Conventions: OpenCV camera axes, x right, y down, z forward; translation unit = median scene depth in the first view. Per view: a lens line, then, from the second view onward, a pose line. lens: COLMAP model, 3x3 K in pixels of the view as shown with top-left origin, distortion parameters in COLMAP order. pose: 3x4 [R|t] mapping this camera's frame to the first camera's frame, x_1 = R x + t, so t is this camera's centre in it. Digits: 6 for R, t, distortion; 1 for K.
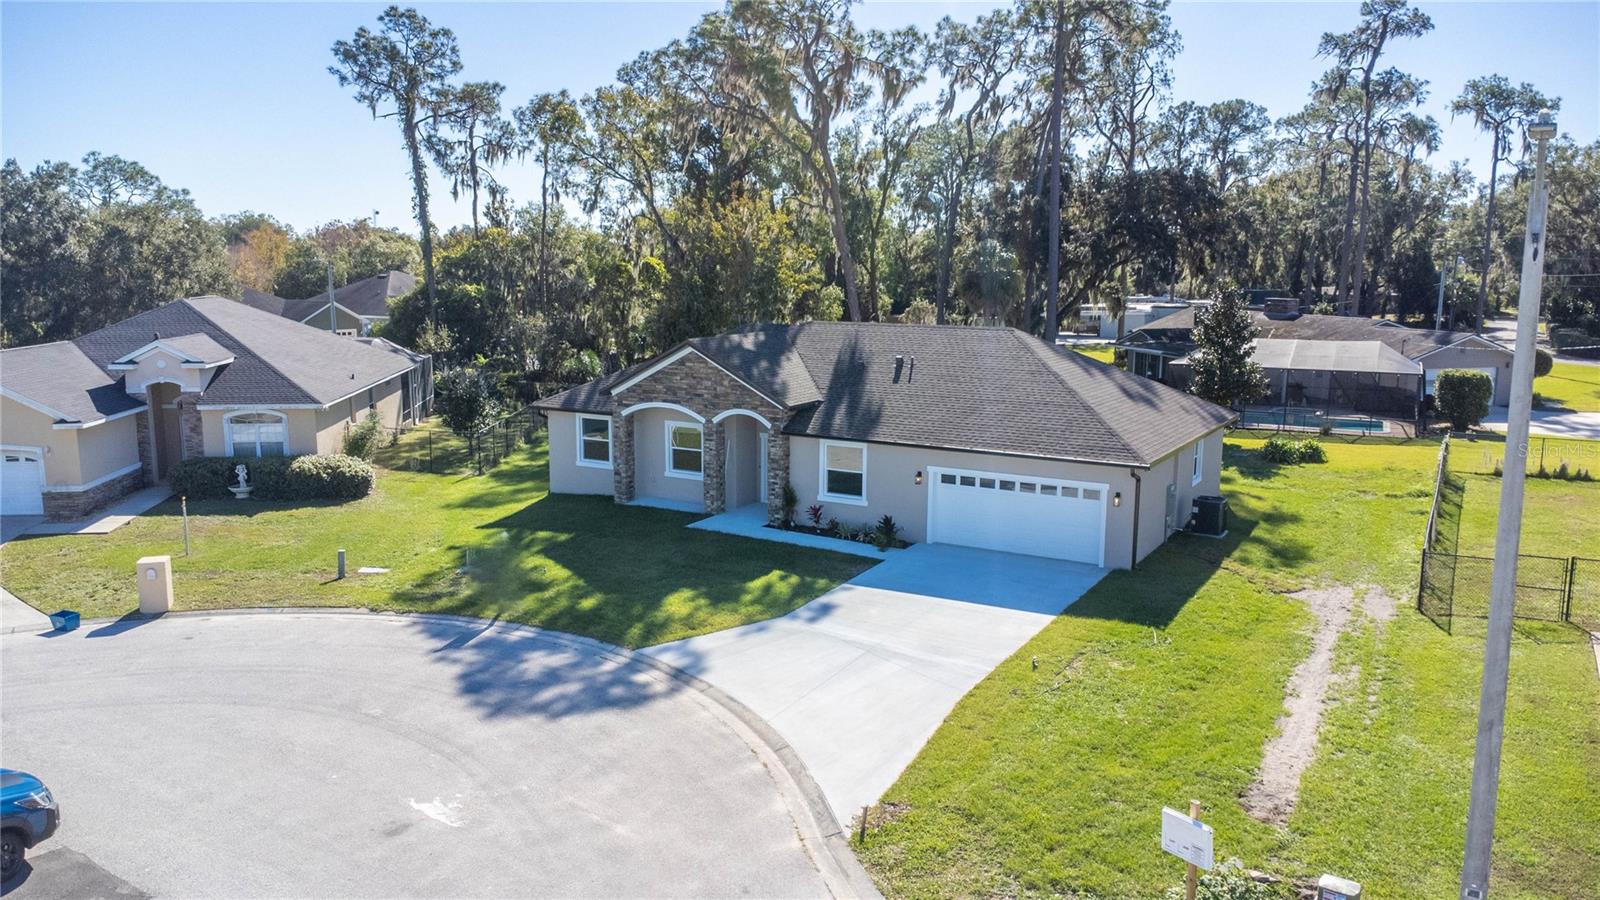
lens RADIAL K [[1170.0, 0, 804.6], [0, 1170.0, 452.8], [0, 0, 1]] dist [0.014514, -0.010422]
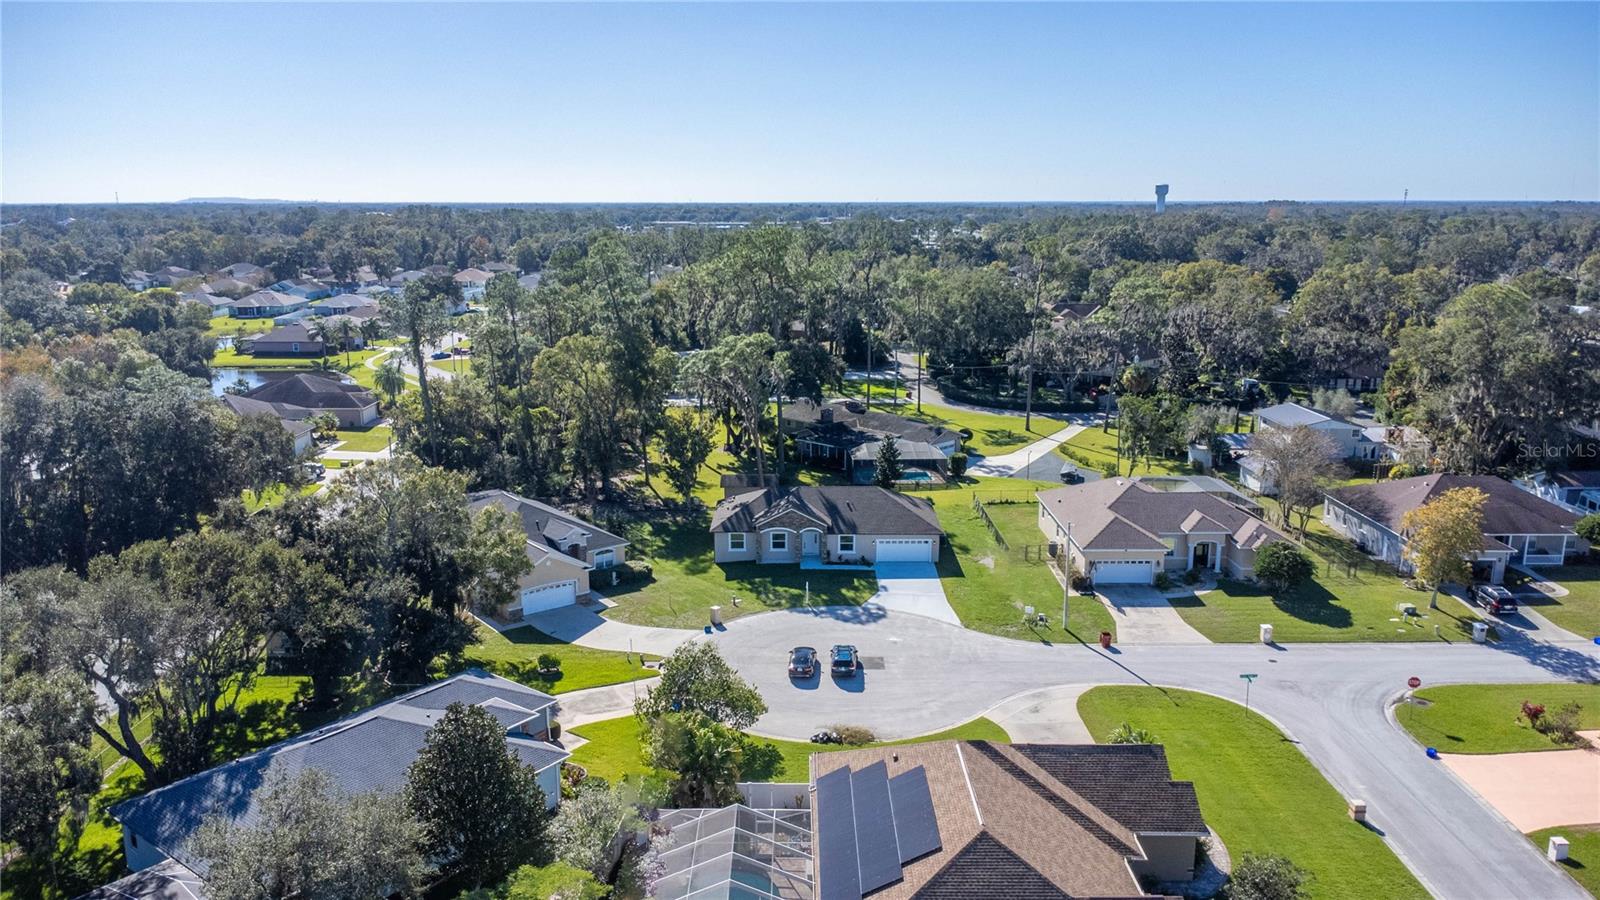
lens RADIAL K [[1170.0, 0, 787.8], [0, 1170.0, 443.9], [0, 0, 1]] dist [0.014514, -0.010422]
pose [[0.860500, -0.109820, 0.497474, -1.995301], [0.088011, 0.993853, 0.067162, -0.579064], [-0.501791, -0.014010, 0.864875, -1.987000]]
